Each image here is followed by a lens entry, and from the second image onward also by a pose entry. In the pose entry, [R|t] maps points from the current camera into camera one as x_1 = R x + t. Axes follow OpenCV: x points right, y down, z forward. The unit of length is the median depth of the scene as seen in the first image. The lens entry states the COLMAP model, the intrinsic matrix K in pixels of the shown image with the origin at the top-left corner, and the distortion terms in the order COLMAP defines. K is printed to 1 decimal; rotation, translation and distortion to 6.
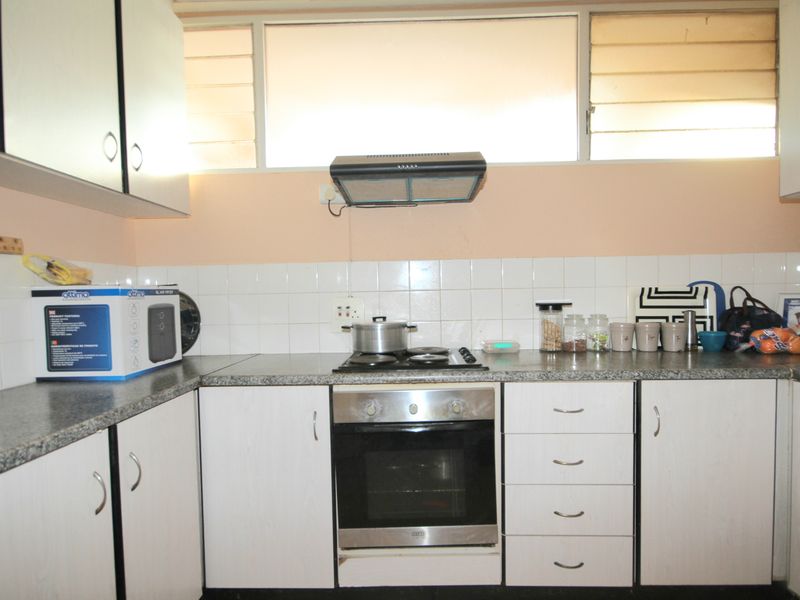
lens RADIAL K [[422.2, 0, 400.3], [0, 422.2, 308.3], [0, 0, 1]] dist [-0.004147, -0.000820]
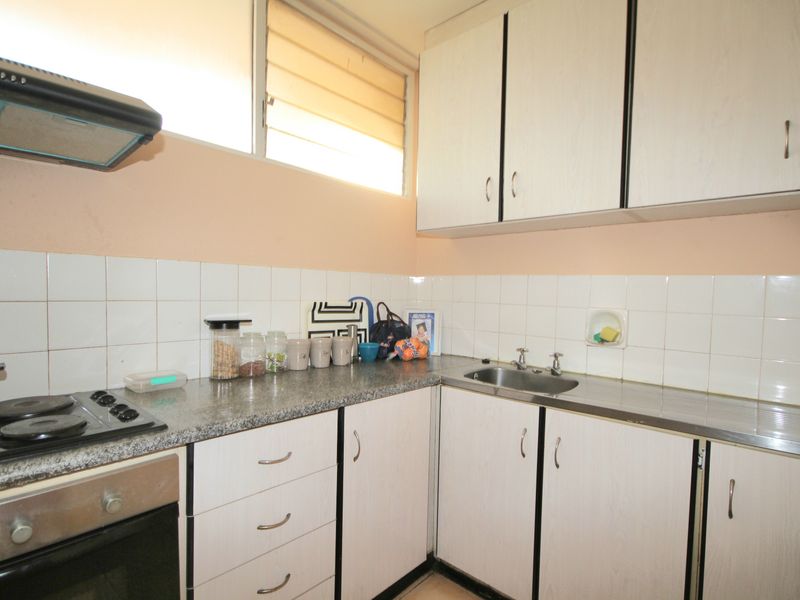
lens RADIAL K [[422.2, 0, 400.3], [0, 422.2, 308.3], [0, 0, 1]] dist [-0.004147, -0.000820]
pose [[0.641213, 0.000914, 0.767362, -0.051775], [-0.000896, 1.000000, -0.000442, -0.035088], [-0.767362, -0.000404, 0.641214, 0.222341]]
